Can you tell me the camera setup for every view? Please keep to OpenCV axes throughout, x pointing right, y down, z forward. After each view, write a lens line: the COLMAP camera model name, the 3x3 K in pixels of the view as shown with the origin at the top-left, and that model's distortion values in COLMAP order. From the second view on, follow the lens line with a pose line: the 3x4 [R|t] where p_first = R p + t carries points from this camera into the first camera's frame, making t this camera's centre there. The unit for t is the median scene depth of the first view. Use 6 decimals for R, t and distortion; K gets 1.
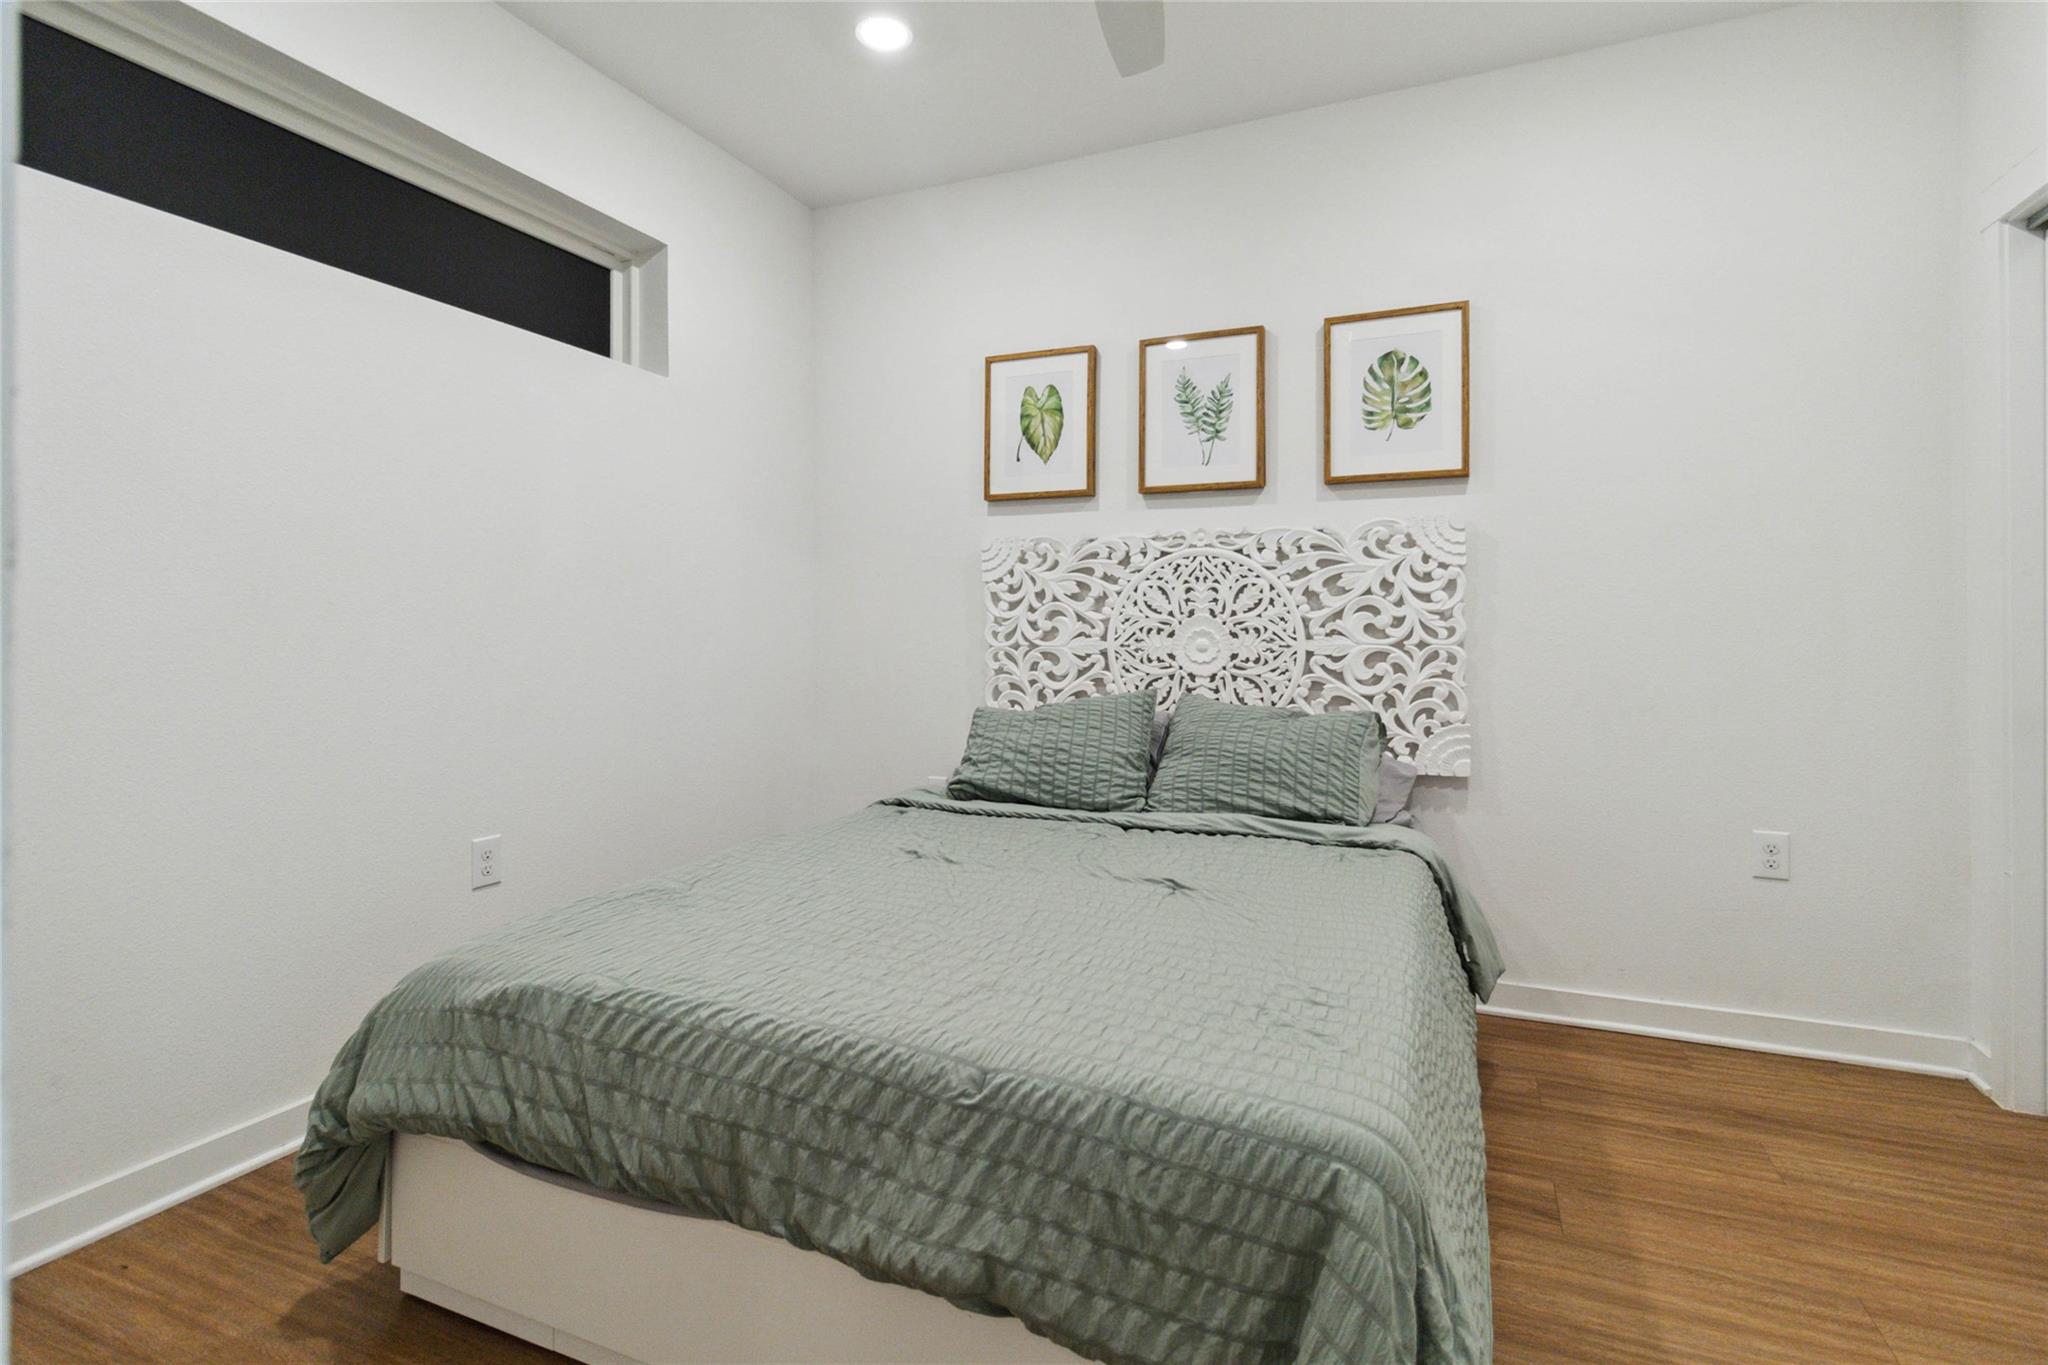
lens RADIAL K [[990.7, 0, 1028.6], [0, 990.7, 642.2], [0, 0, 1]] dist [0.002237, 0.000531]
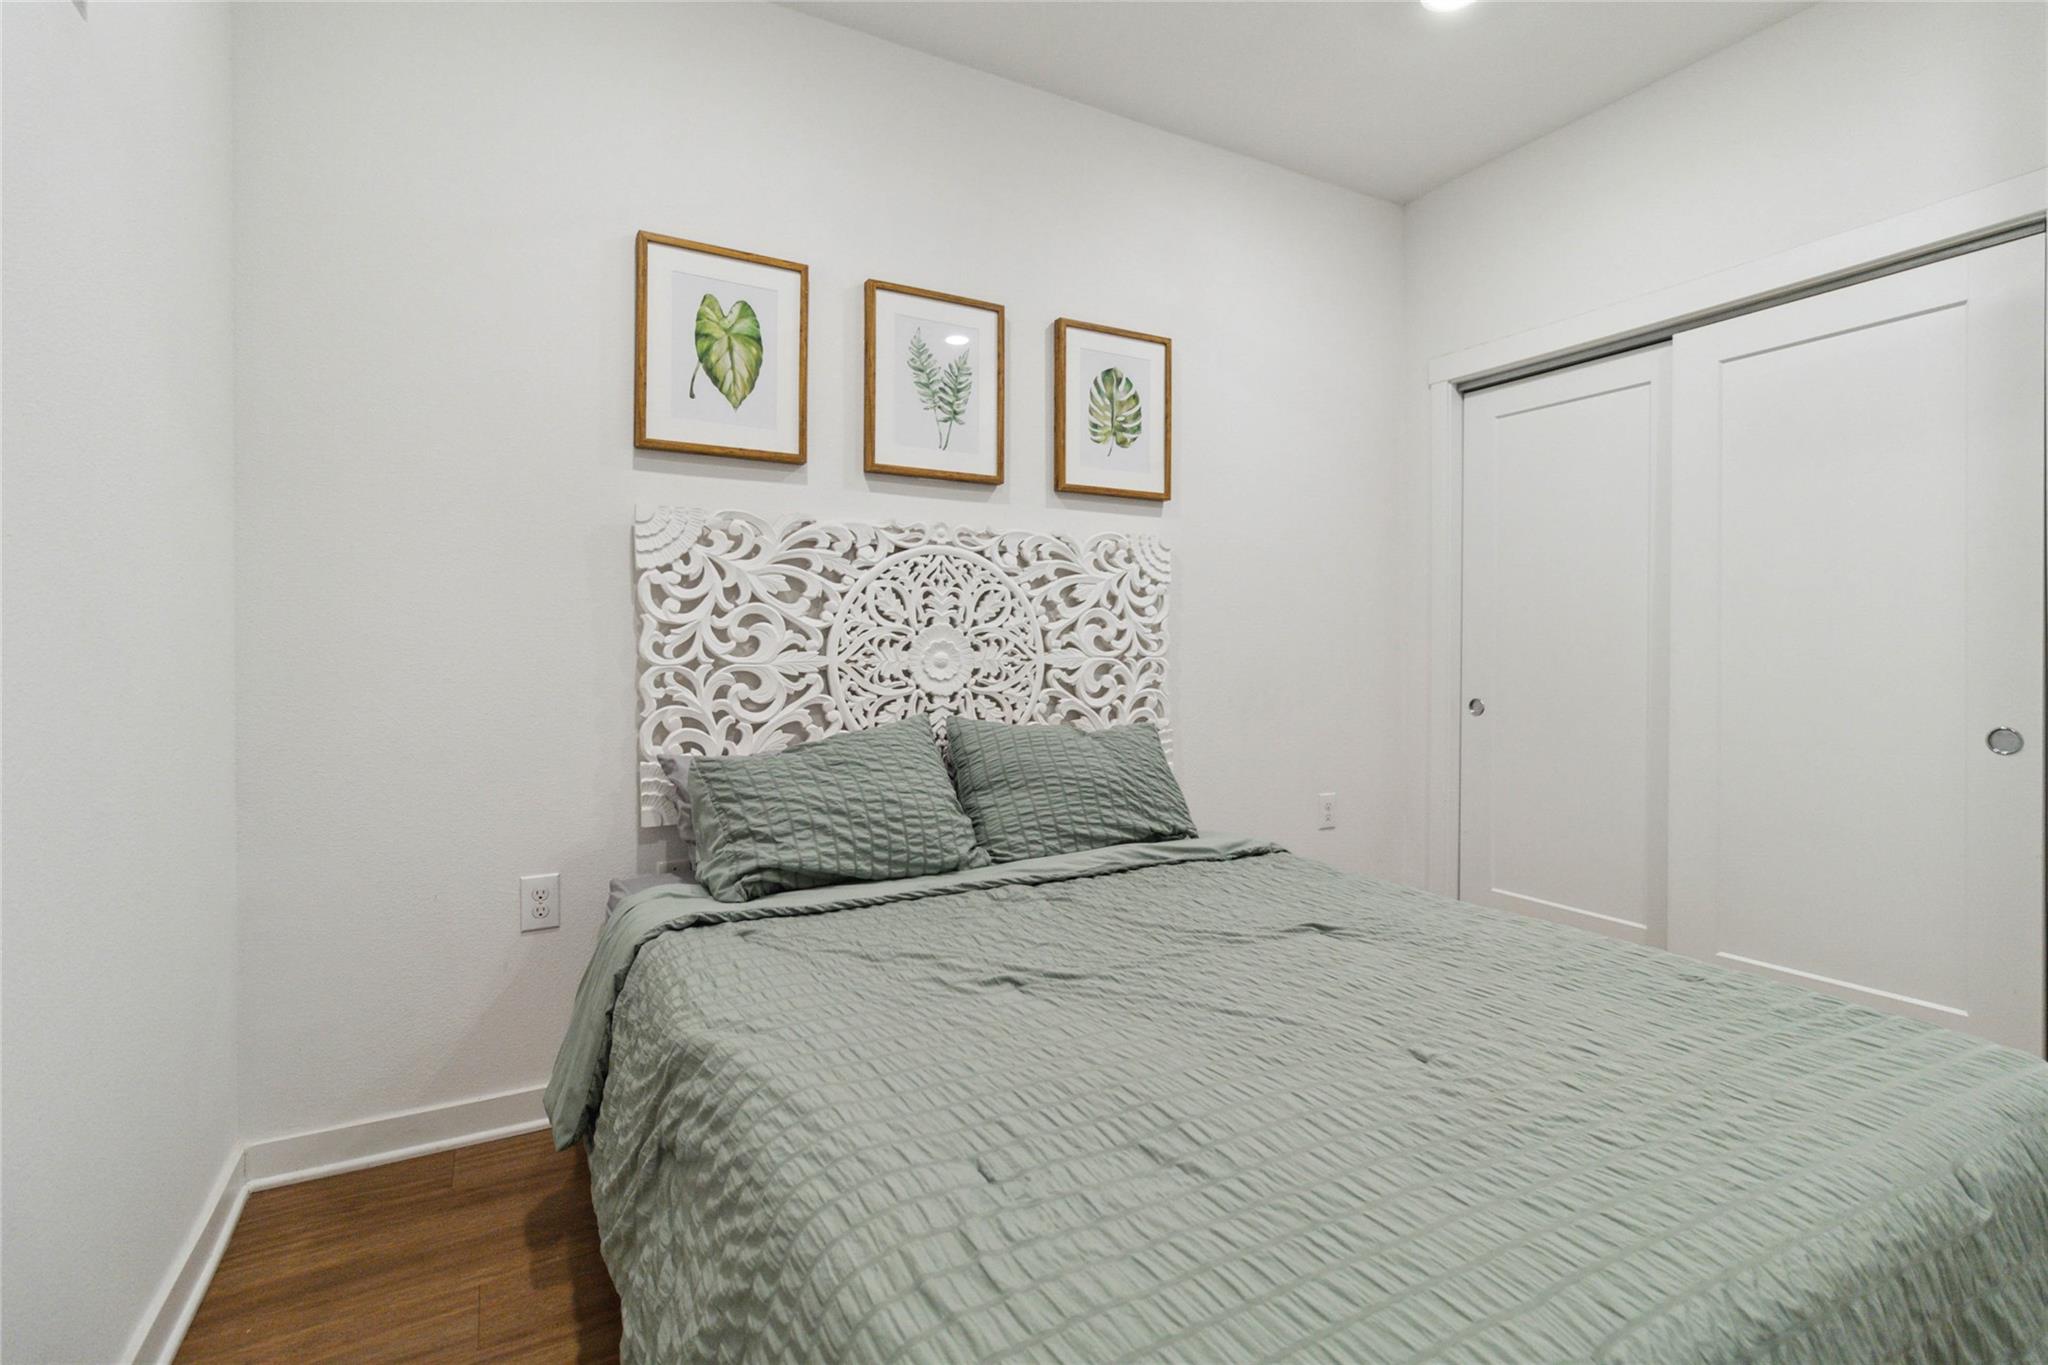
lens RADIAL K [[990.7, 0, 1028.6], [0, 990.7, 642.2], [0, 0, 1]] dist [0.002237, 0.000531]
pose [[0.591549, 0.001971, 0.806267, -0.479896], [0.006052, 0.999958, -0.006885, -0.005701], [-0.806246, 0.008952, 0.591512, 0.445662]]
